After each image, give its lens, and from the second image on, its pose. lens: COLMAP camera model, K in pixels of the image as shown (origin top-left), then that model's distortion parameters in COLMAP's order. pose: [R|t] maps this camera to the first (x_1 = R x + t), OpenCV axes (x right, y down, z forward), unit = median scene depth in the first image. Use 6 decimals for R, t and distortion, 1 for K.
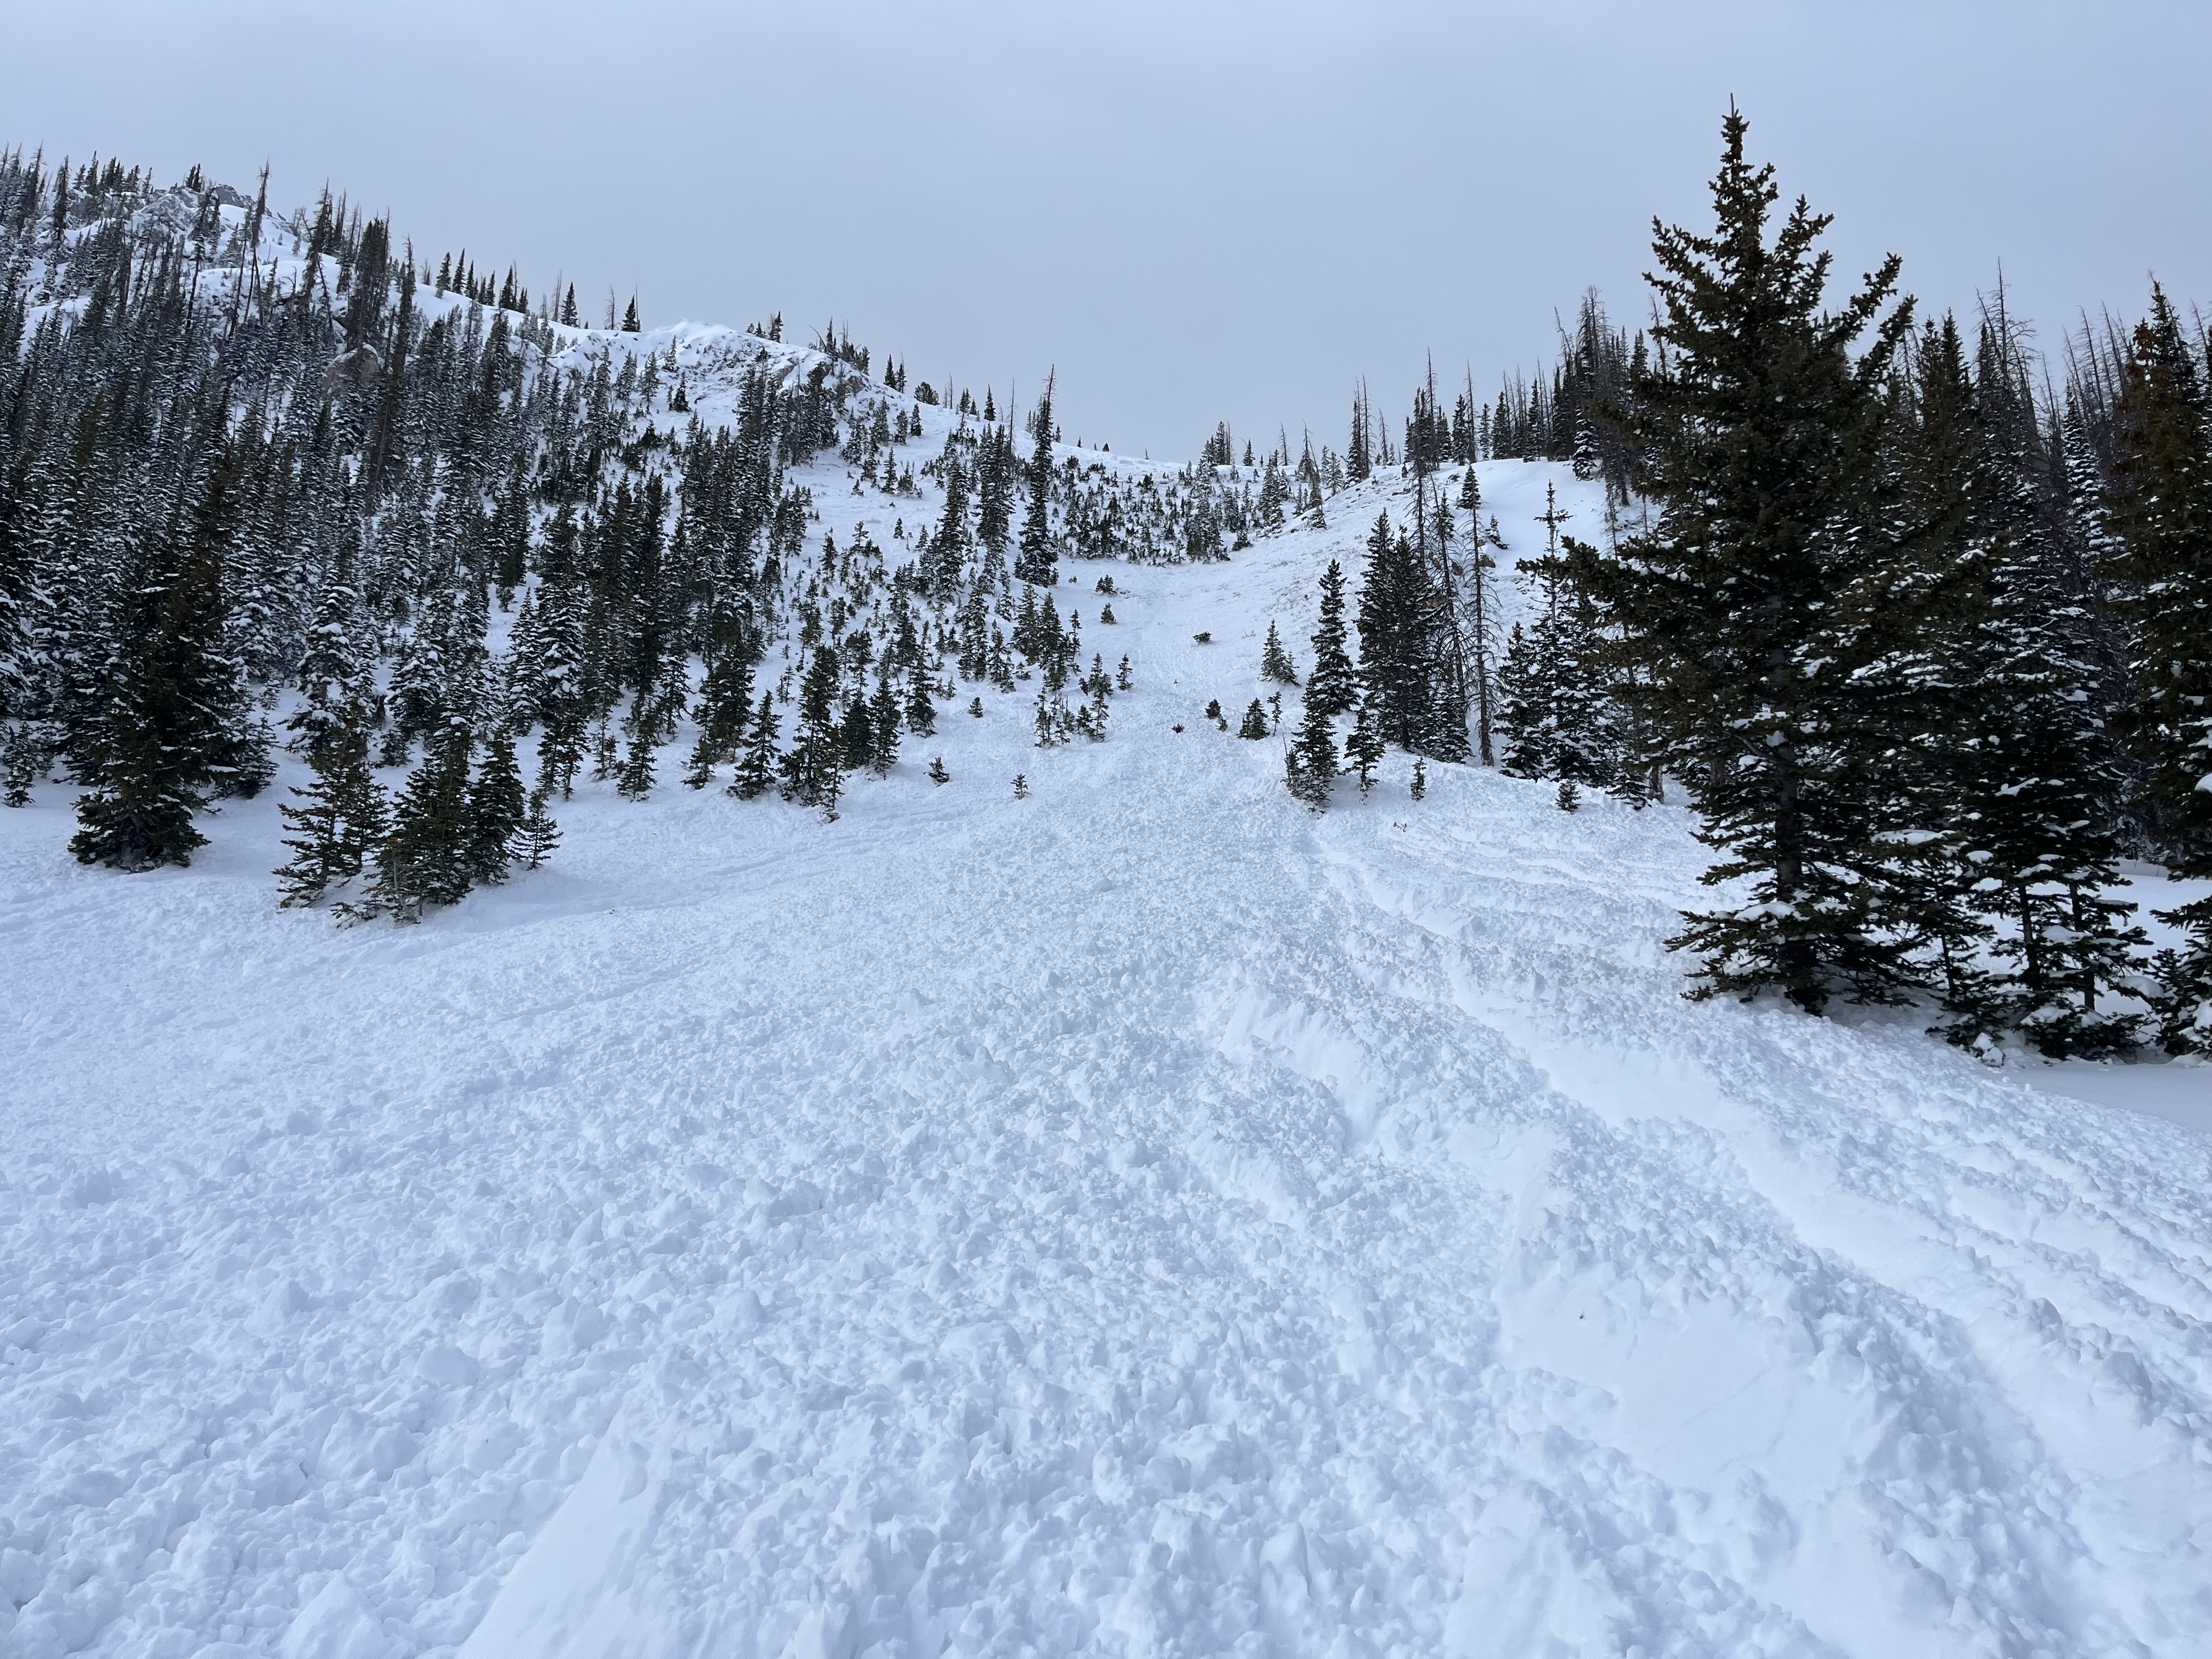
lens RADIAL K [[1657.6, 0, 1106.0], [0, 1657.6, 829.5], [0, 0, 1]] dist [0.004057, -0.005375]
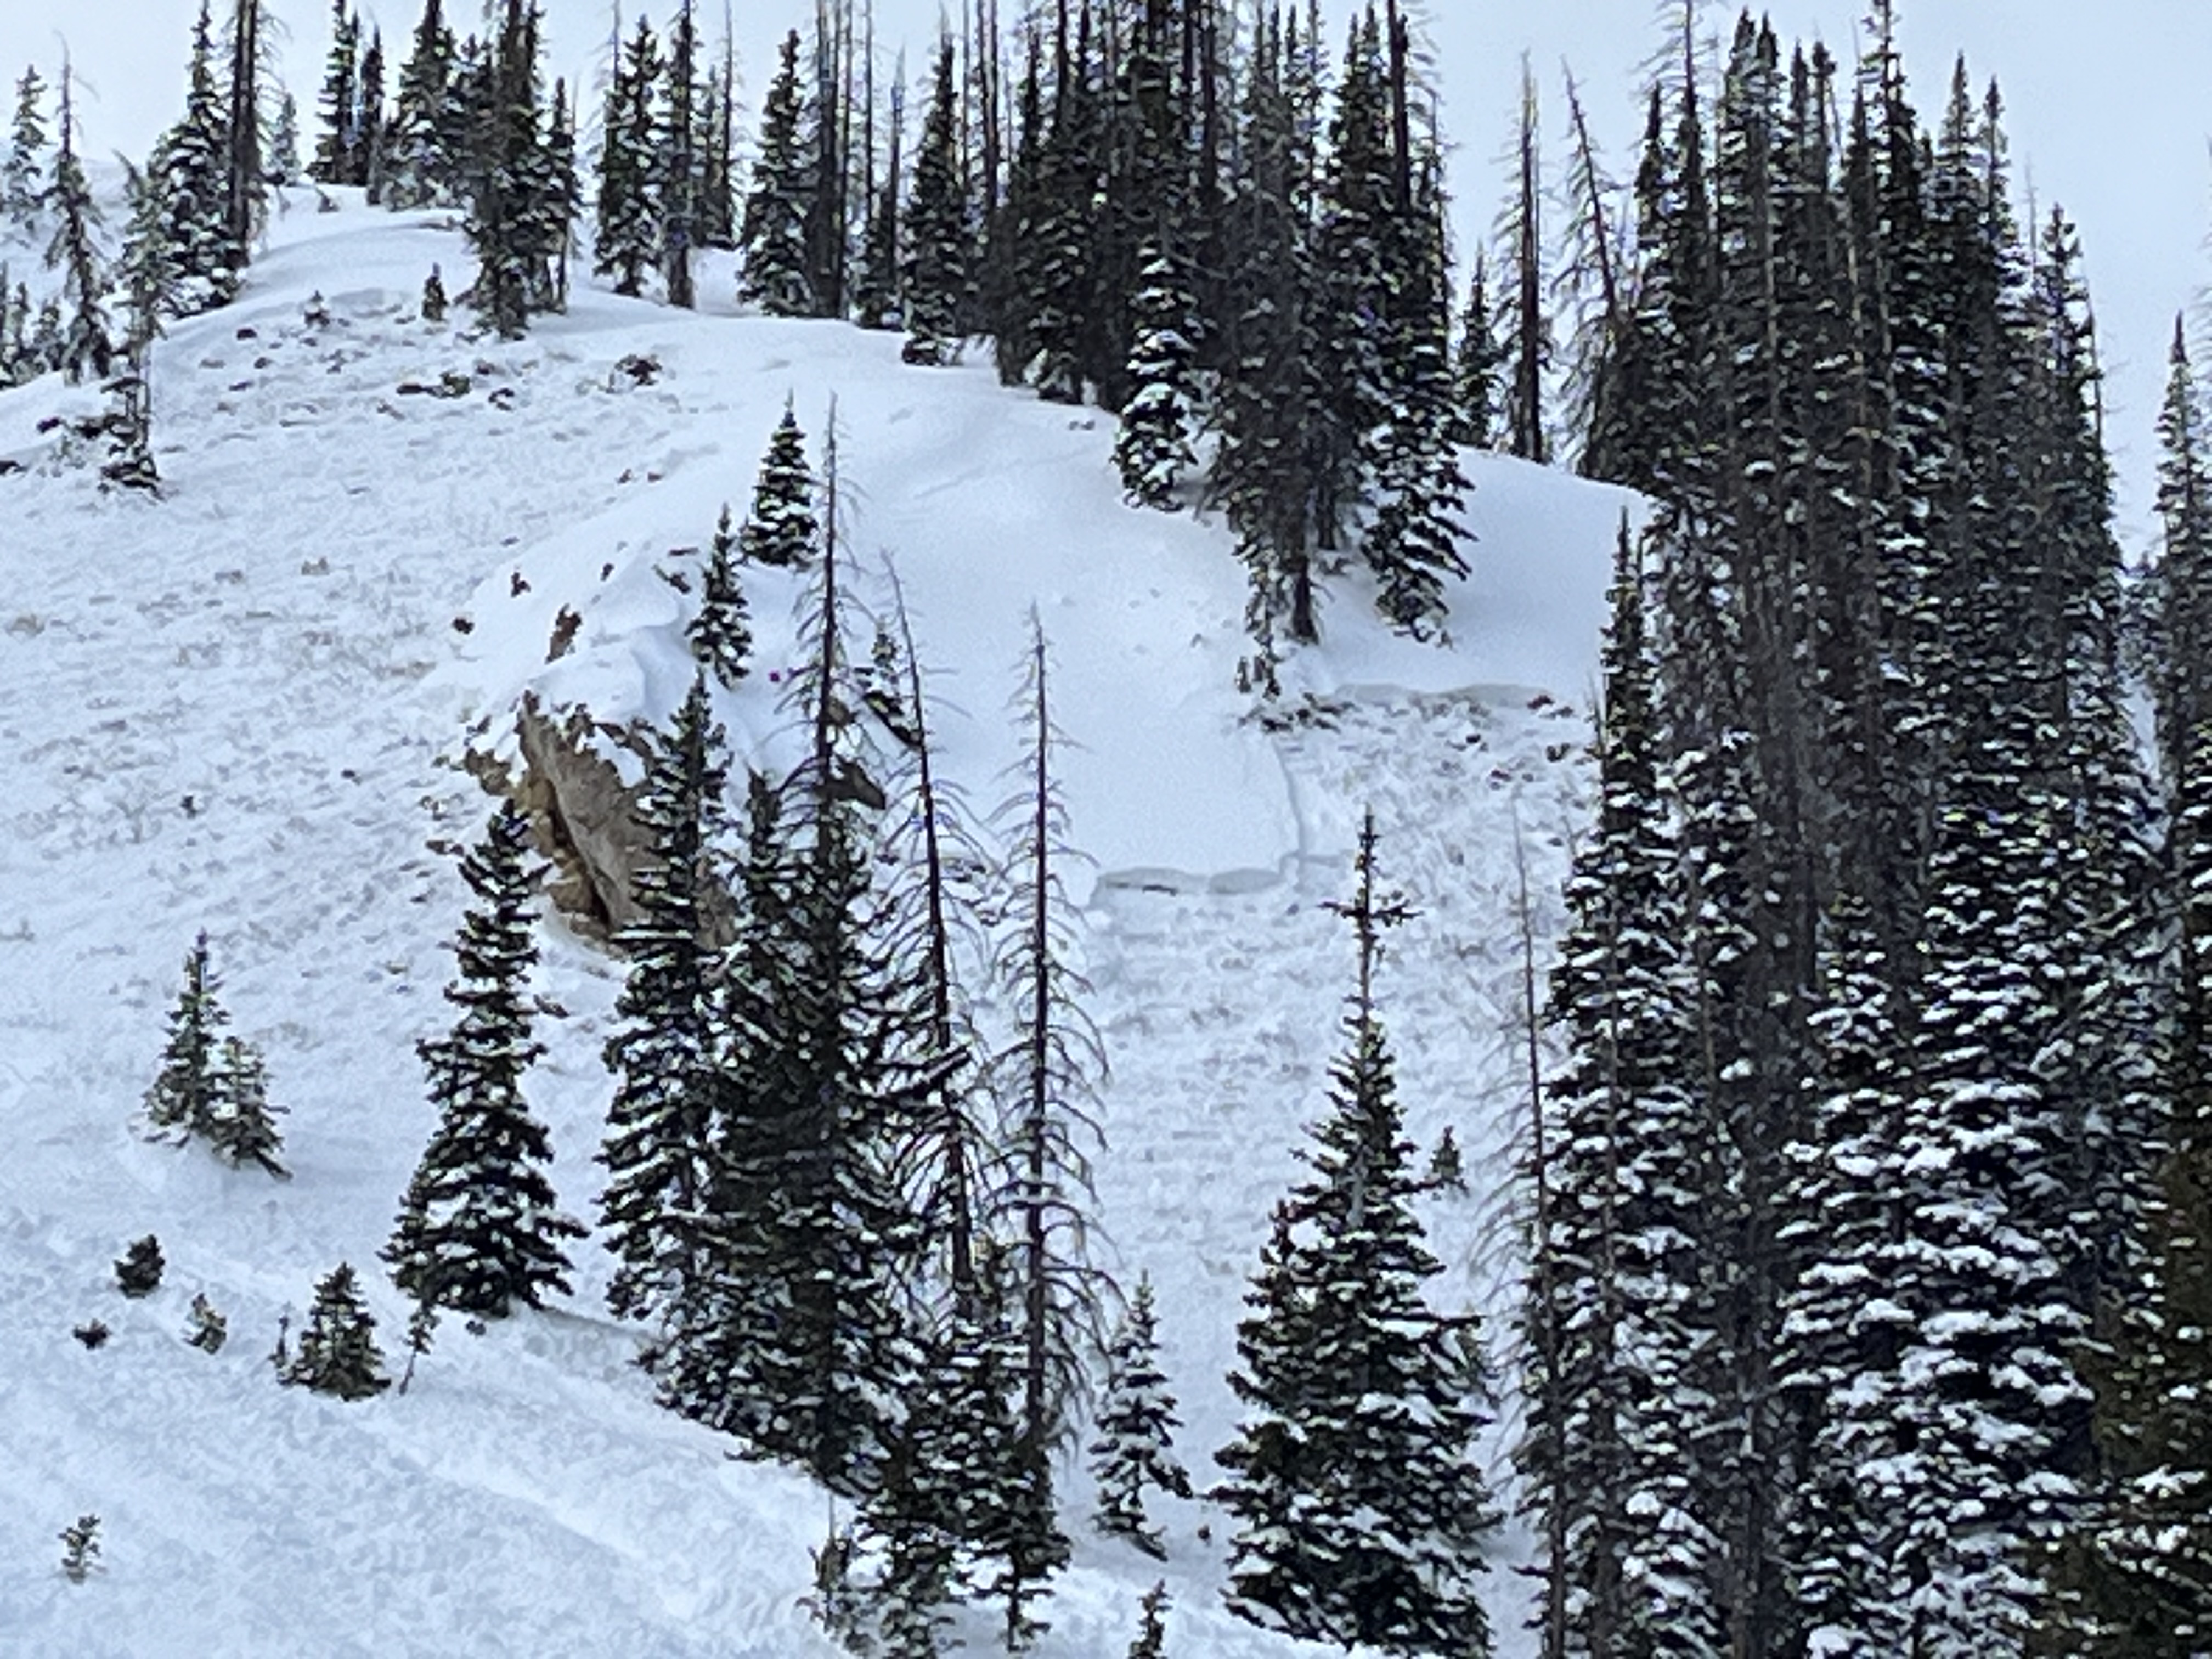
lens RADIAL K [[8334.9, 0, 1106.0], [0, 8334.9, 829.5], [0, 0, 1]] dist [0.200929, 4.416335]
pose [[0.934556, 0.122319, 0.334130, -0.175892], [-0.091326, 0.990055, -0.107005, -0.001905], [-0.343896, 0.069487, 0.936433, -0.307176]]
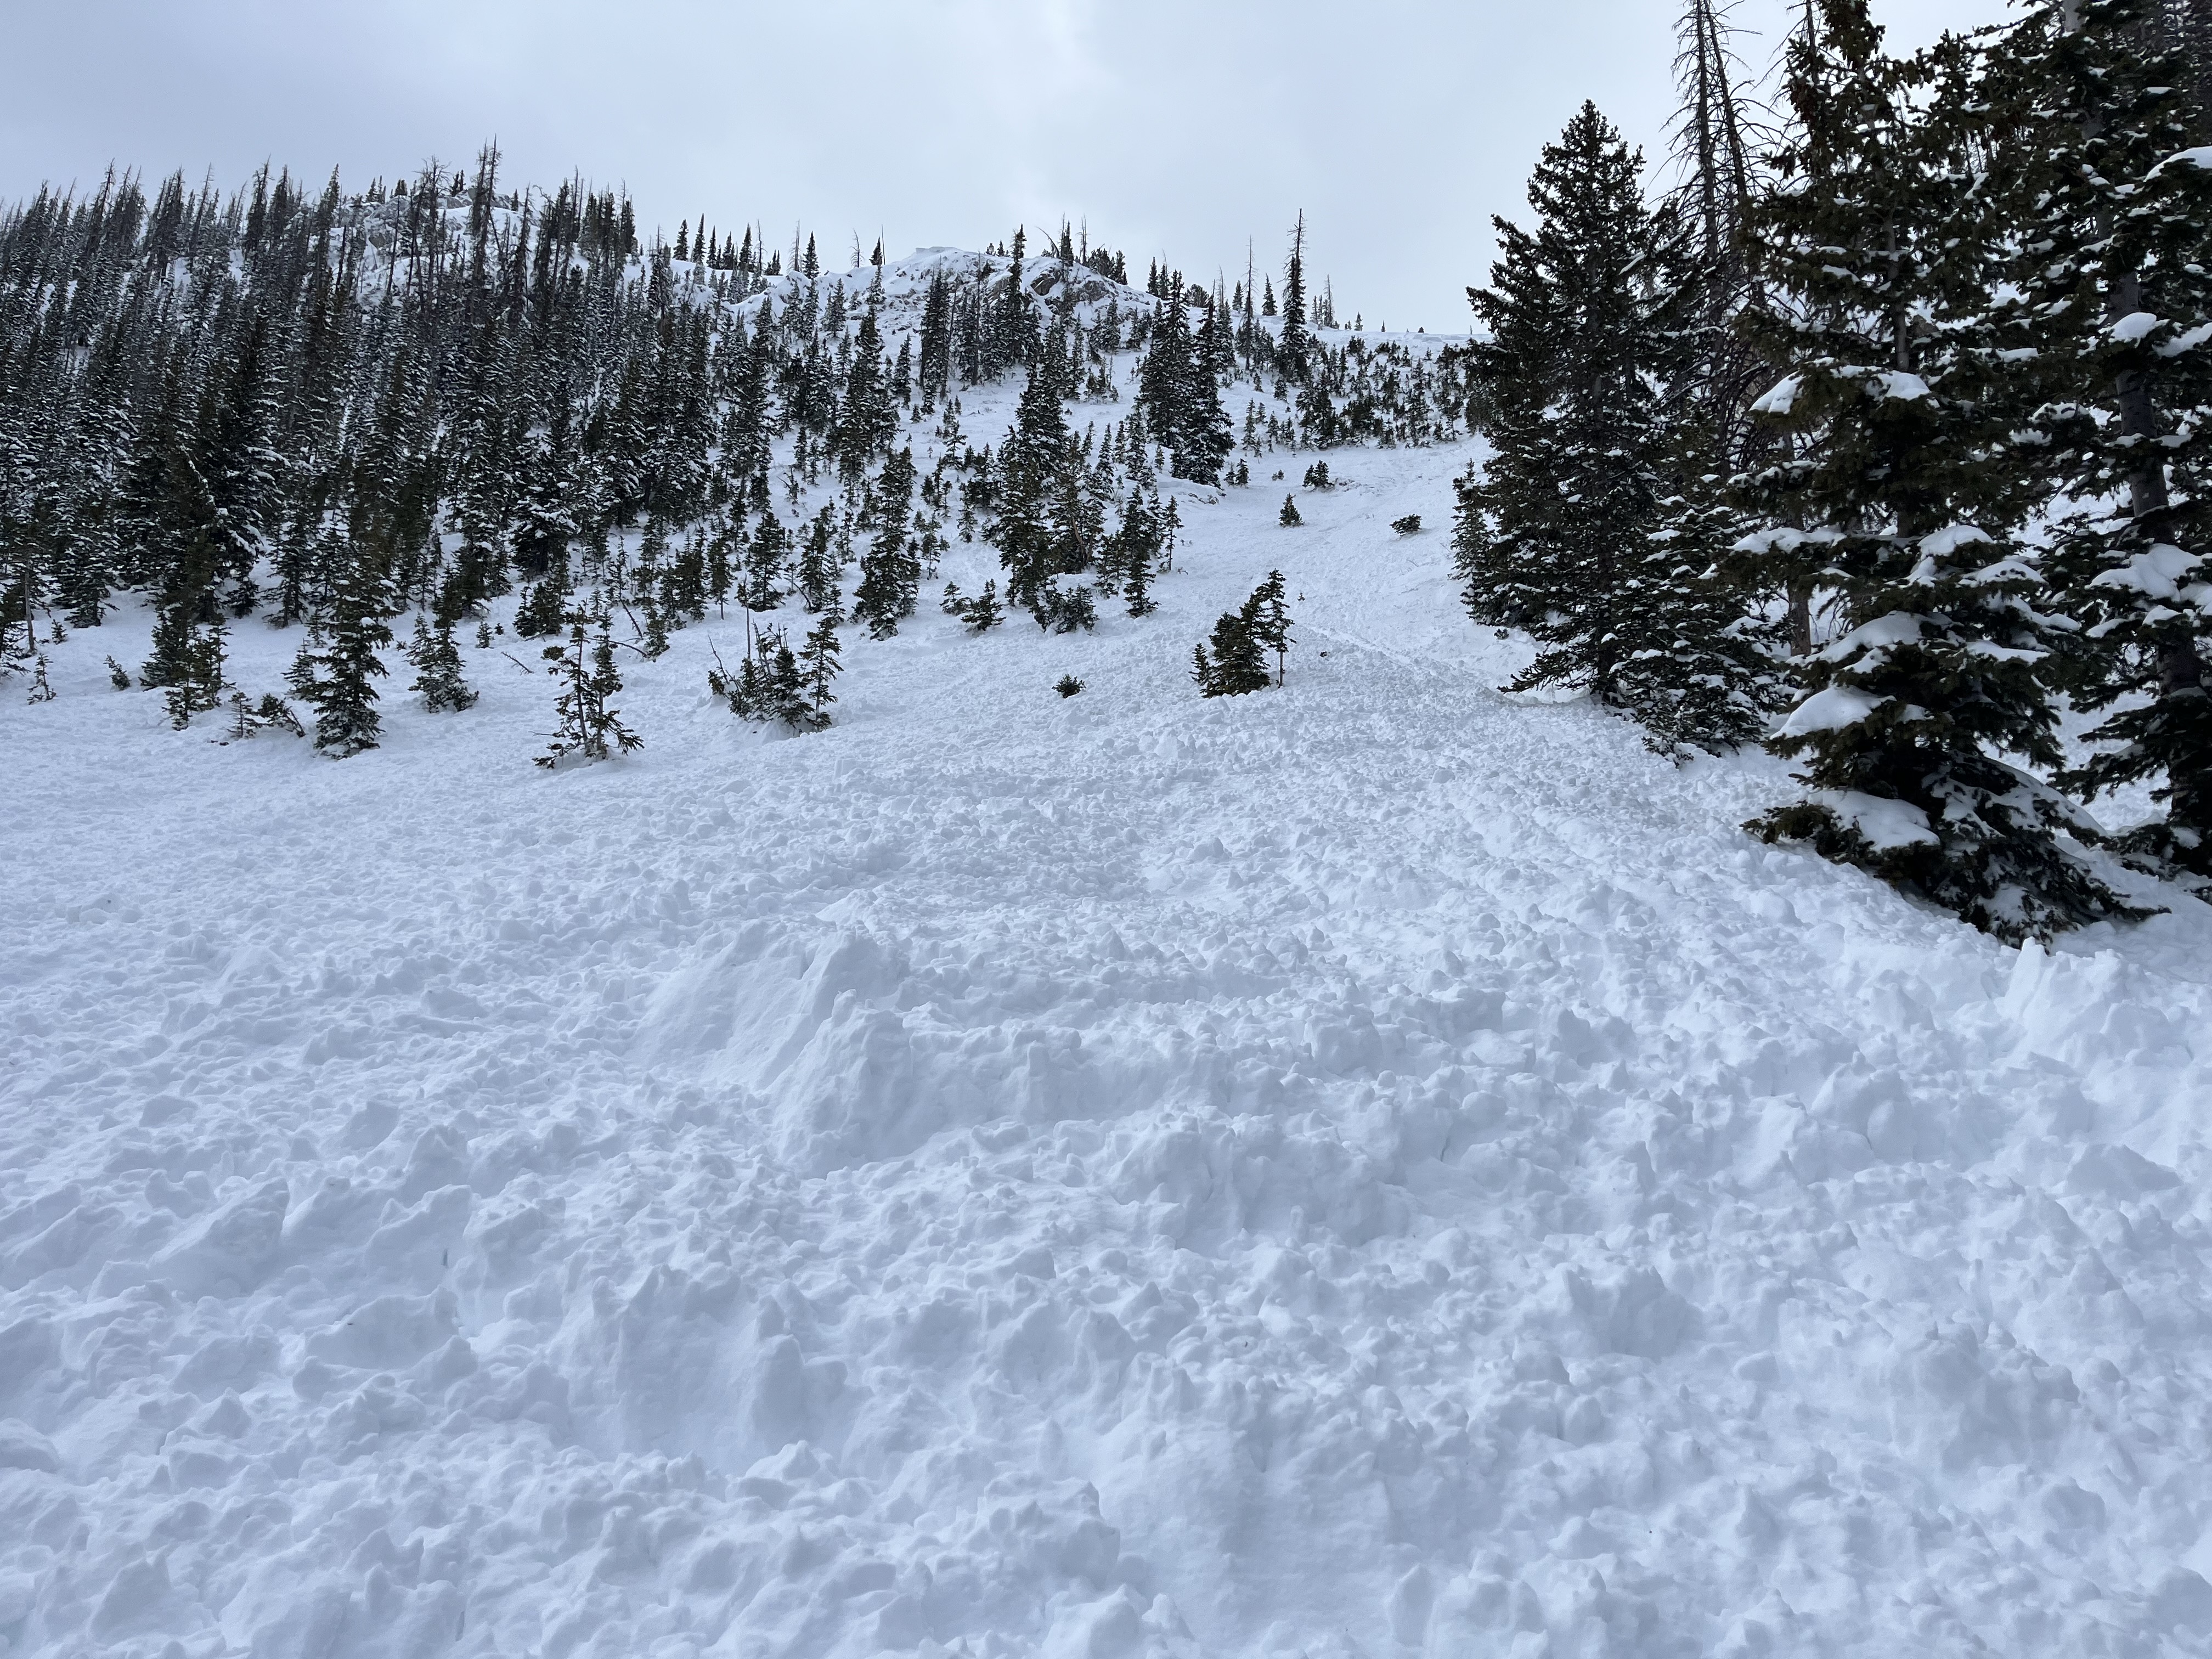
lens RADIAL K [[1657.6, 0, 1106.0], [0, 1657.6, 829.5], [0, 0, 1]] dist [0.004057, -0.005375]
pose [[0.963667, -0.056503, -0.261063, 0.087810], [0.061090, 0.998087, 0.009483, -0.015851], [0.260028, -0.025087, 0.965275, 0.333714]]
